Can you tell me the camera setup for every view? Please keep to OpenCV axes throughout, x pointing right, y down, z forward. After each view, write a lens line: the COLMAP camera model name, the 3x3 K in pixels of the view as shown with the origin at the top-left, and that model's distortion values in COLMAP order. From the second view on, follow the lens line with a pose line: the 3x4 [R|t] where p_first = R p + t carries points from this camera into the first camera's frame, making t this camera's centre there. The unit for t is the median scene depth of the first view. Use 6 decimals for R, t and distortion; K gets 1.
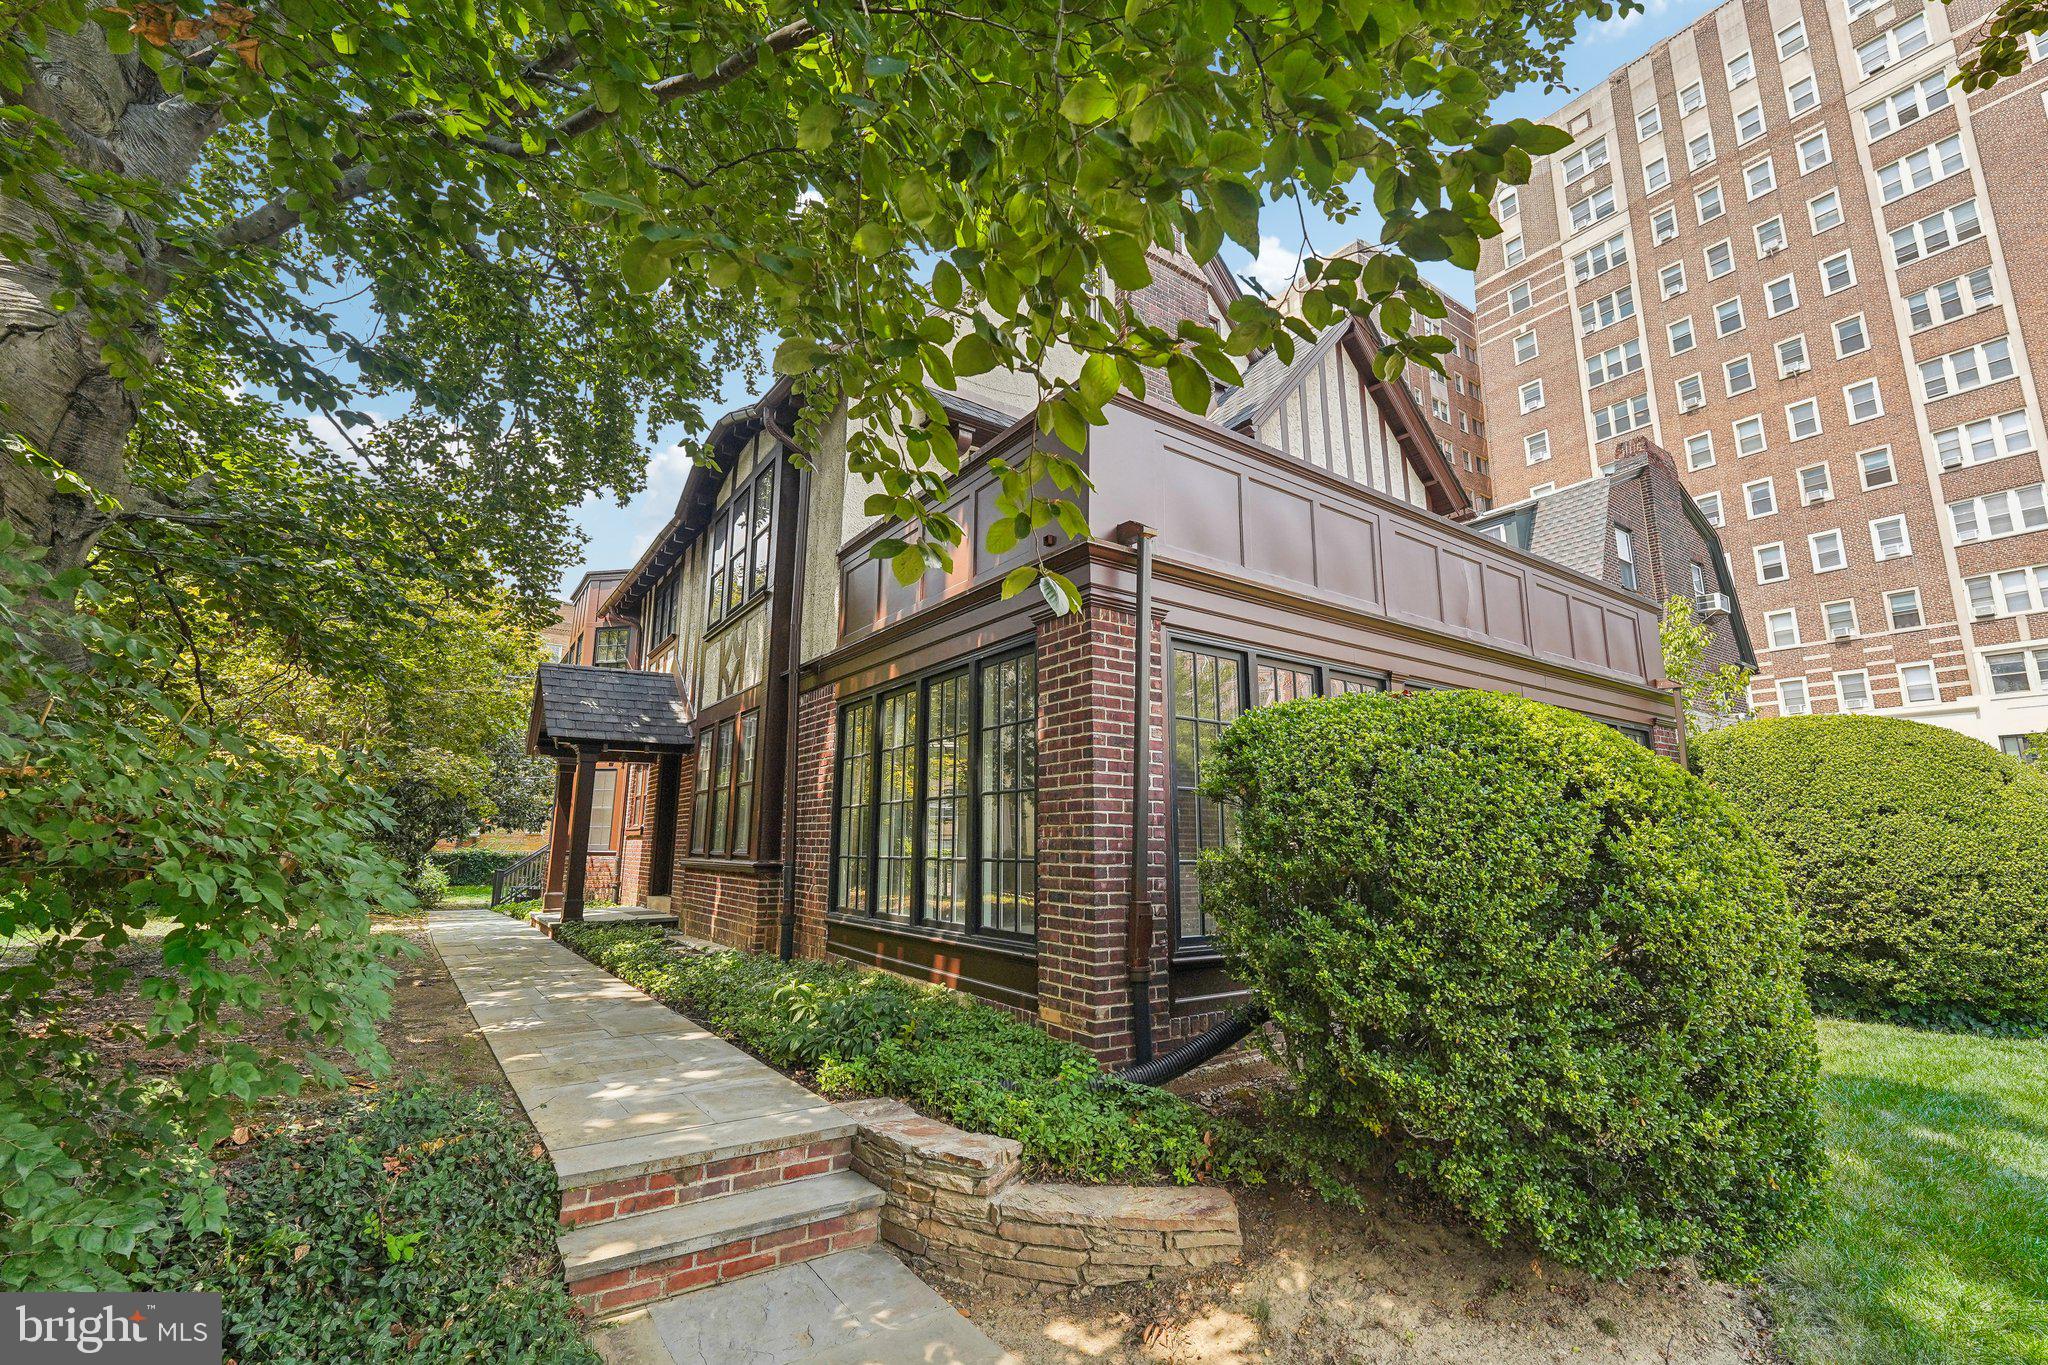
lens RADIAL K [[858.7, 0, 1023.2], [0, 858.7, 672.8], [0, 0, 1]] dist [-0.001577, -0.002036]
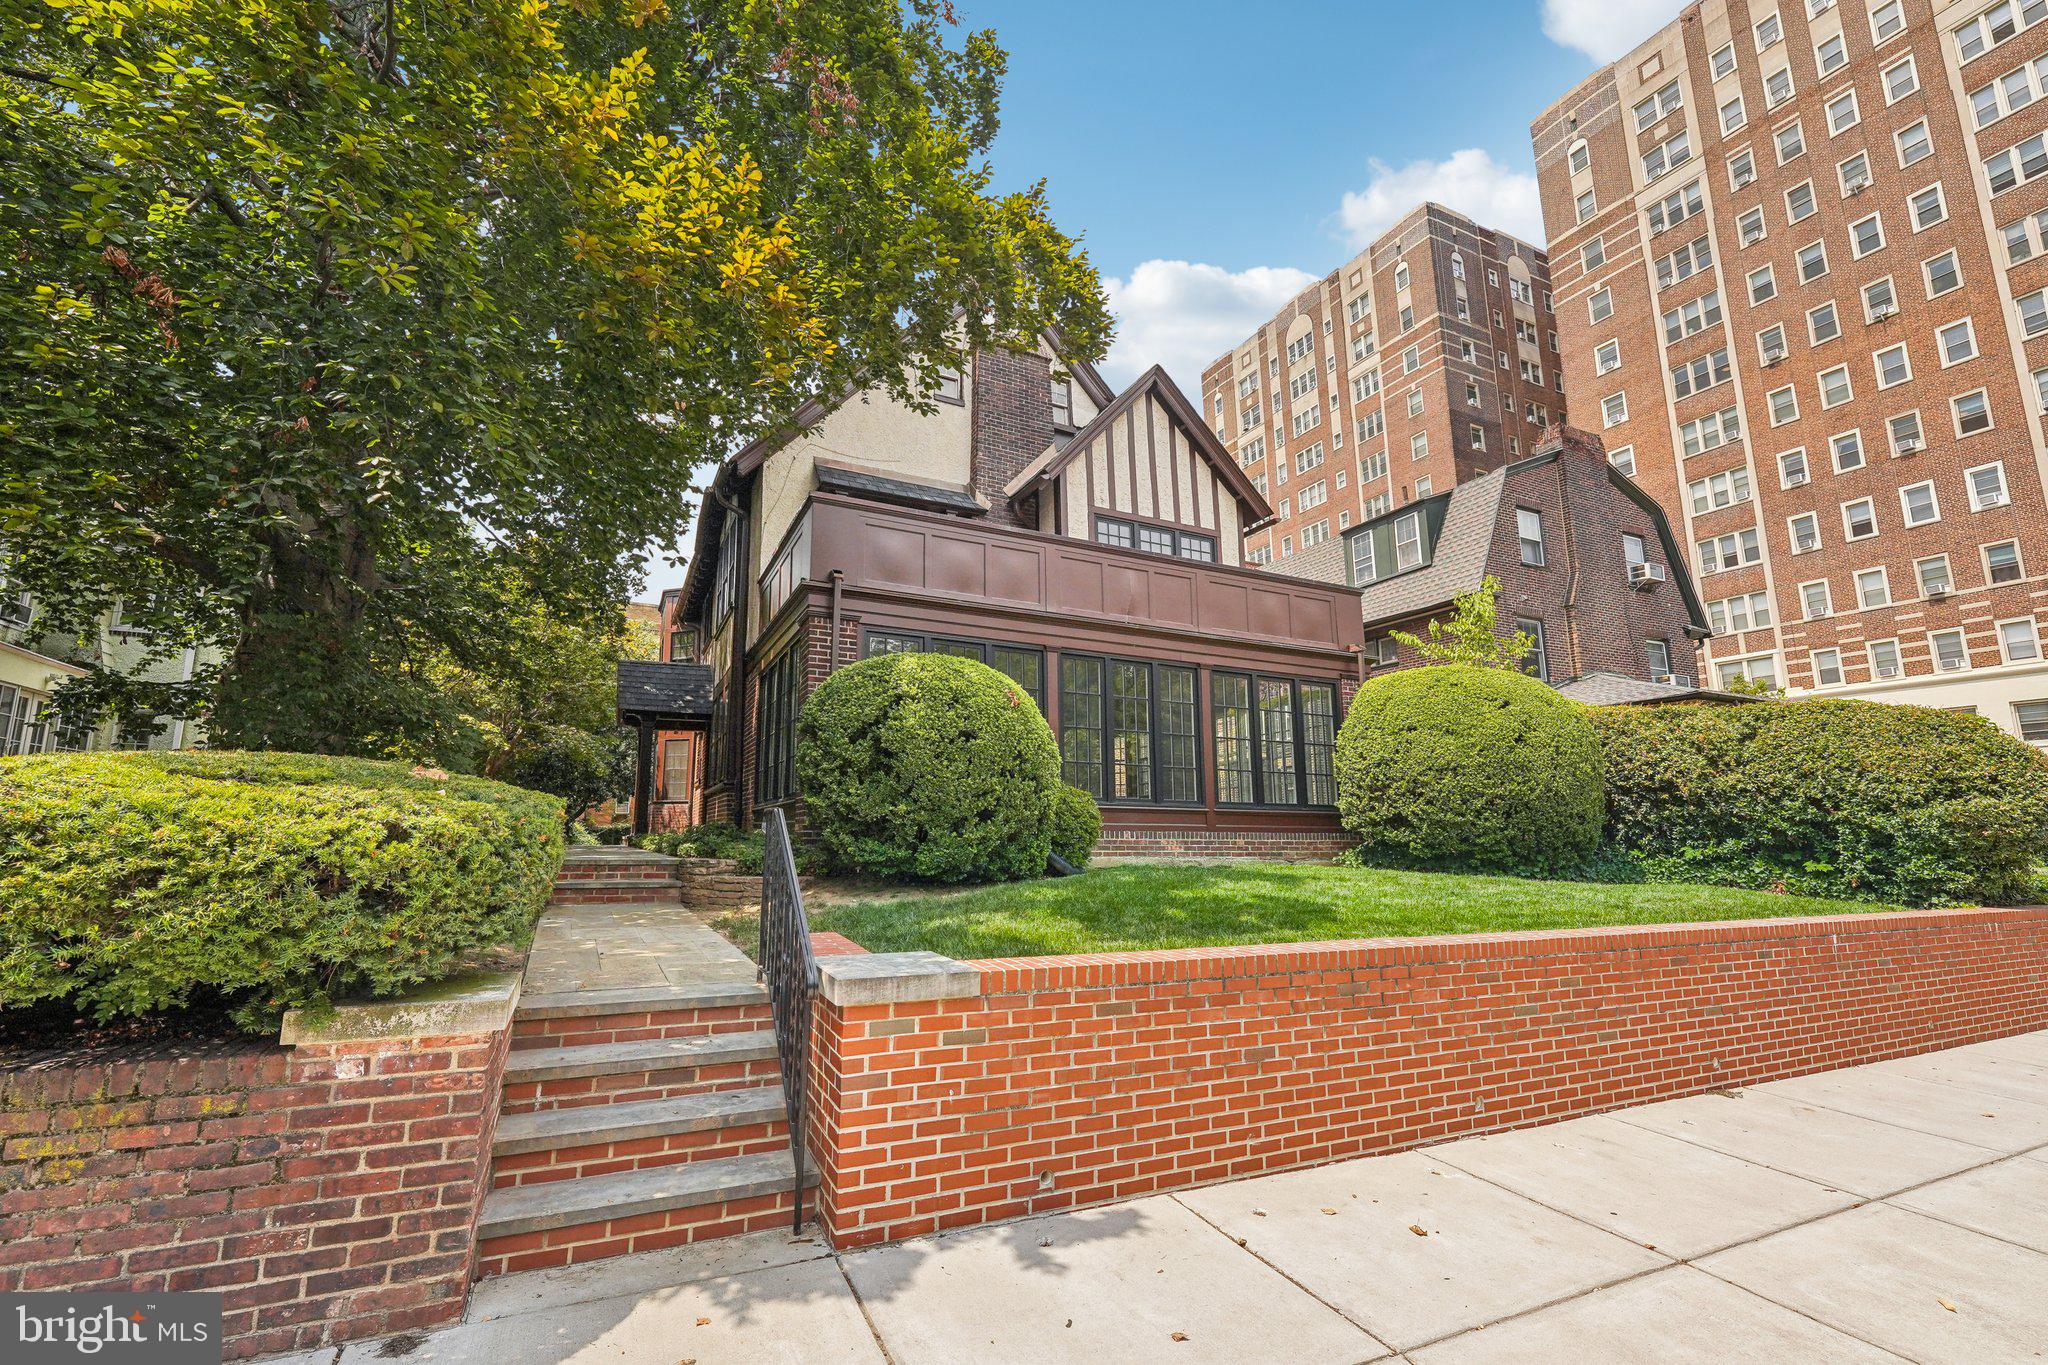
lens RADIAL K [[858.7, 0, 1023.1], [0, 858.7, 683.9], [0, 0, 1]] dist [-0.001577, -0.002036]
pose [[0.990969, -0.024478, -0.131839, 0.073210], [0.028311, 0.999227, 0.027283, 0.003171], [0.131069, -0.030769, 0.990896, -0.076482]]
